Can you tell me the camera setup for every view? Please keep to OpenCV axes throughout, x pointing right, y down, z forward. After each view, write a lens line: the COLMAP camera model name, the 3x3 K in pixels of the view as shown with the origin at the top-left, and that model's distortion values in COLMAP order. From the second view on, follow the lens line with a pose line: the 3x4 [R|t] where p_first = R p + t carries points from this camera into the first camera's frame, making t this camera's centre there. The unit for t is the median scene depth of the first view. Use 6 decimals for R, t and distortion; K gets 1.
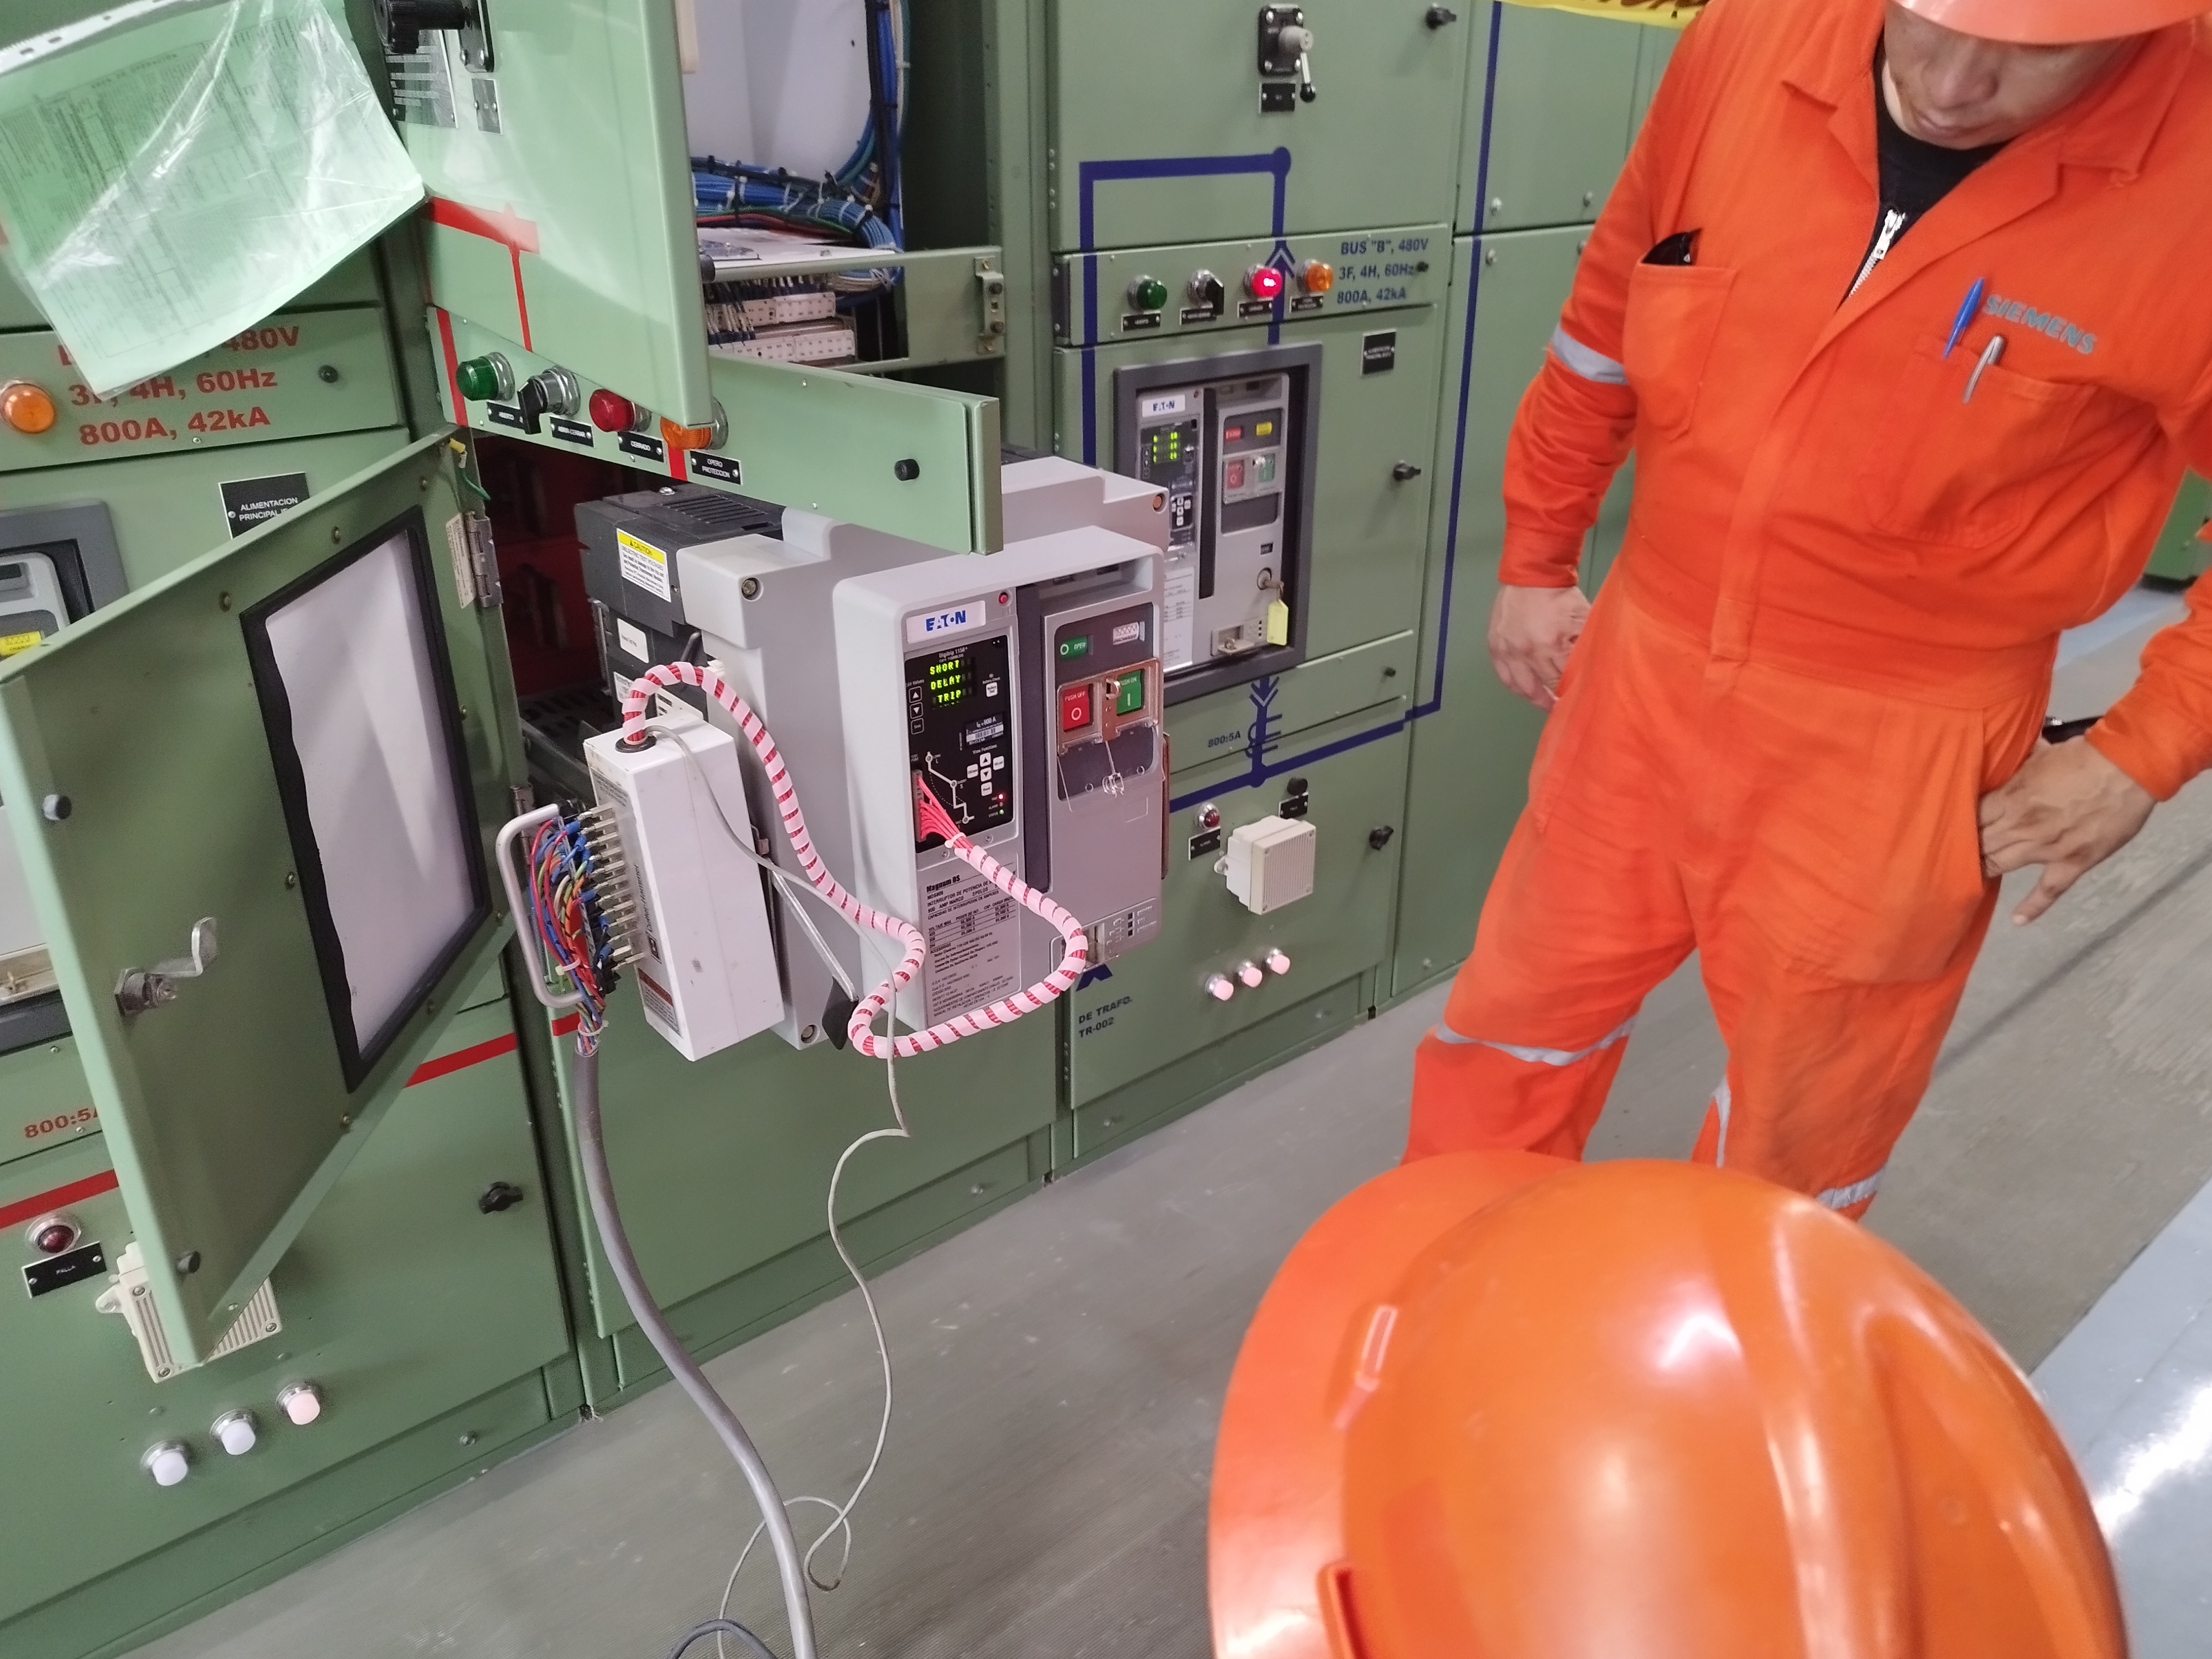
lens RADIAL K [[1590.1, 0, 1109.1], [0, 1590.1, 837.2], [0, 0, 1]] dist [0.007661, -0.031427]
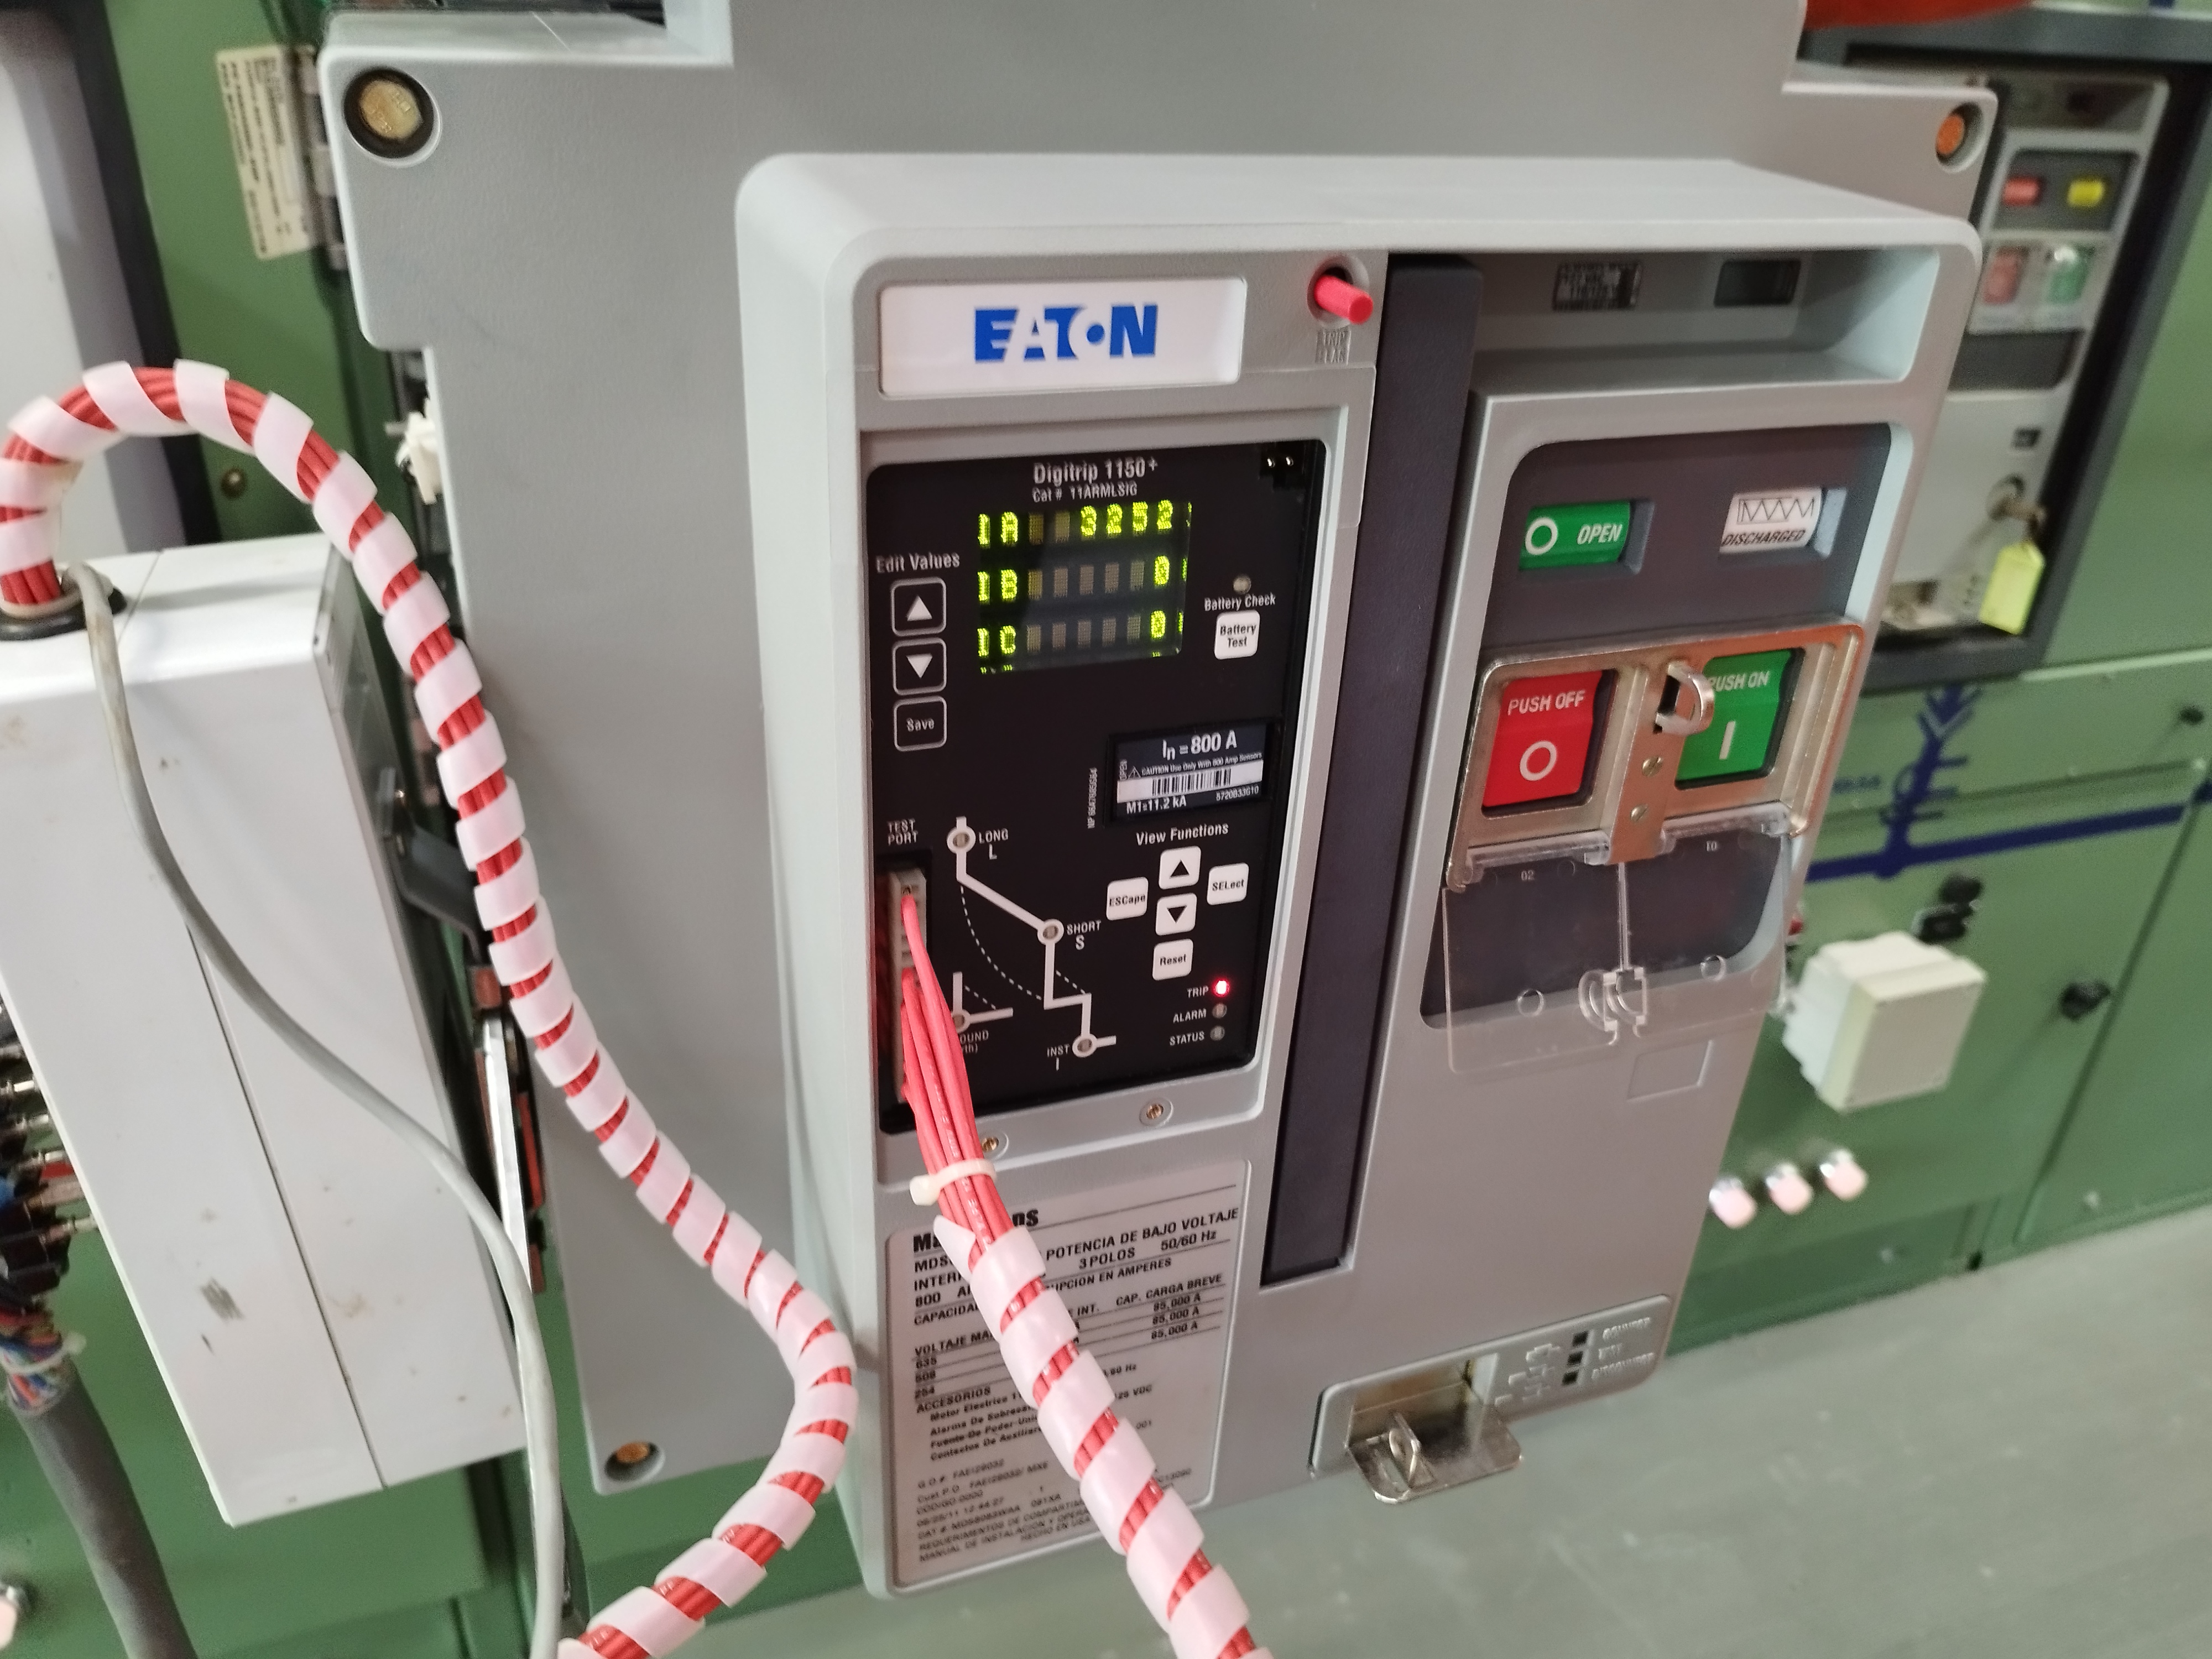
lens RADIAL K [[1590.1, 0, 1109.1], [0, 1590.1, 837.2], [0, 0, 1]] dist [0.007661, -0.031427]
pose [[0.935864, 0.210099, -0.282872, -0.008371], [-0.192143, 0.977220, 0.090123, -0.073853], [0.295363, -0.029991, 0.954914, 0.680823]]
